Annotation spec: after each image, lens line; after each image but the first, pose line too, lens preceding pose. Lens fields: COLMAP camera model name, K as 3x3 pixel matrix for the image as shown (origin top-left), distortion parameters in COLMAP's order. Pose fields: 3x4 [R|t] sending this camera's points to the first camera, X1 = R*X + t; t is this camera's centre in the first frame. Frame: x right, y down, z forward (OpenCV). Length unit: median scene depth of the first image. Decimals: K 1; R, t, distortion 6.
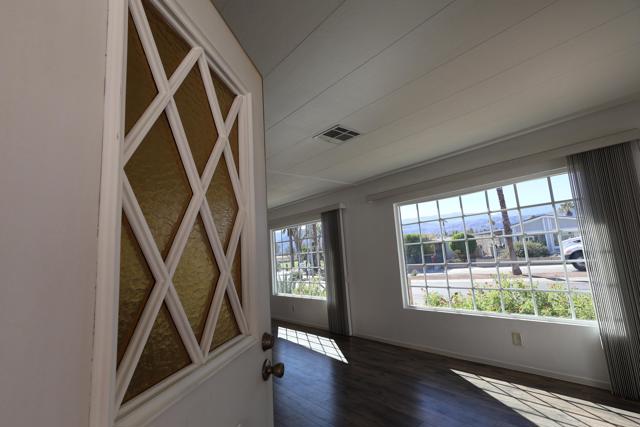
lens RADIAL K [[300.4, 0, 317.8], [0, 300.4, 214.9], [0, 0, 1]] dist [0.003103, -0.000401]
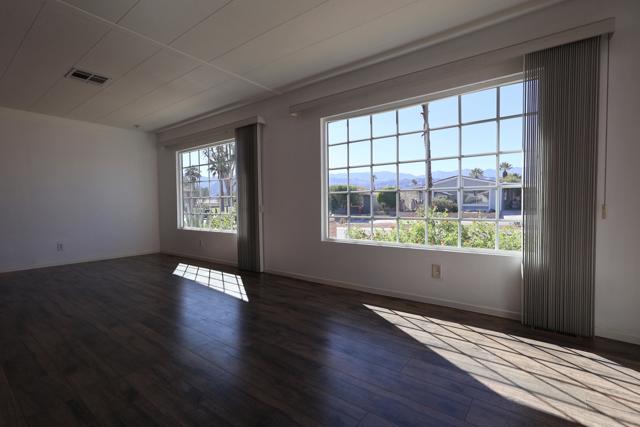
lens RADIAL K [[300.4, 0, 320.0], [0, 300.4, 211.9], [0, 0, 1]] dist [0.003103, -0.000401]
pose [[0.972689, 0.050947, 0.226454, 0.095610], [-0.086434, 0.984951, 0.149669, 0.116634], [-0.215420, -0.165155, 0.962454, 0.209127]]
